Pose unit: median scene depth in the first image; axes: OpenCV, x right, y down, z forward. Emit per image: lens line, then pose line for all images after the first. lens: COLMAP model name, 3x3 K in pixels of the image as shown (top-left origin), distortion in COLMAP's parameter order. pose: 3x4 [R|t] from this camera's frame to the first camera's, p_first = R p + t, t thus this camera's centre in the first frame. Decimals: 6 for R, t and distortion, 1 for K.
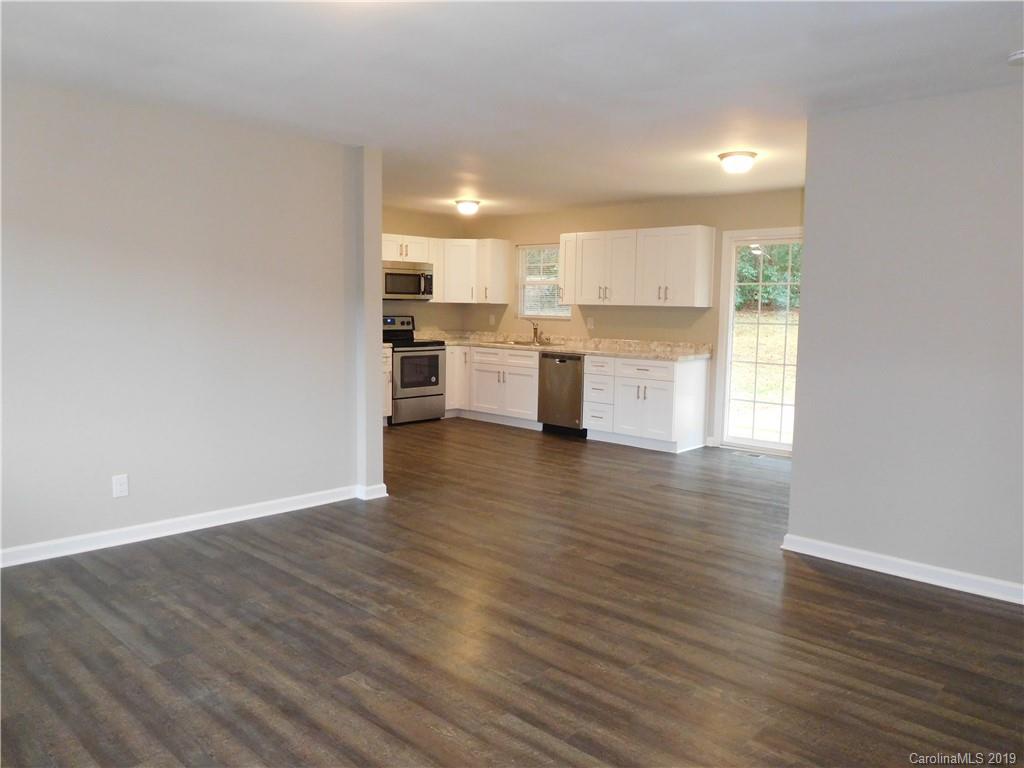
lens RADIAL K [[758.9, 0, 506.5], [0, 758.9, 403.9], [0, 0, 1]] dist [-0.039170, 0.018051]
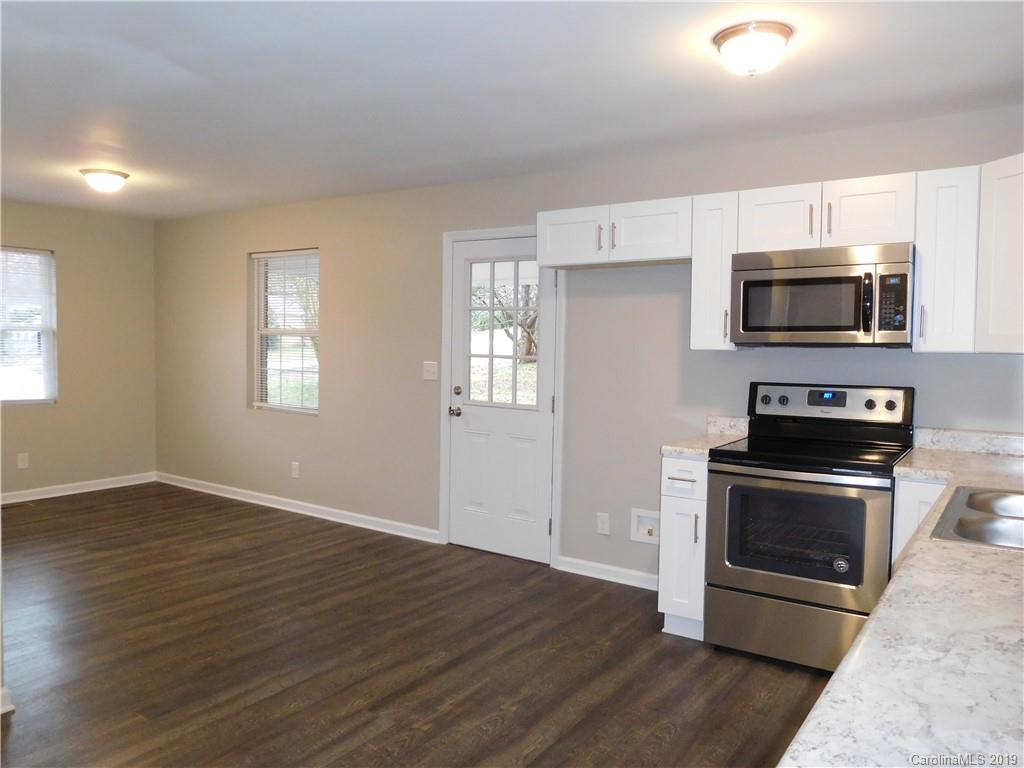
lens RADIAL K [[758.9, 0, 507.0], [0, 758.9, 389.1], [0, 0, 1]] dist [-0.039170, 0.018051]
pose [[0.154427, 0.043795, -0.987033, 0.266351], [-0.138407, 0.990125, 0.022278, -0.119400], [0.978262, 0.133172, 0.158964, 0.925388]]
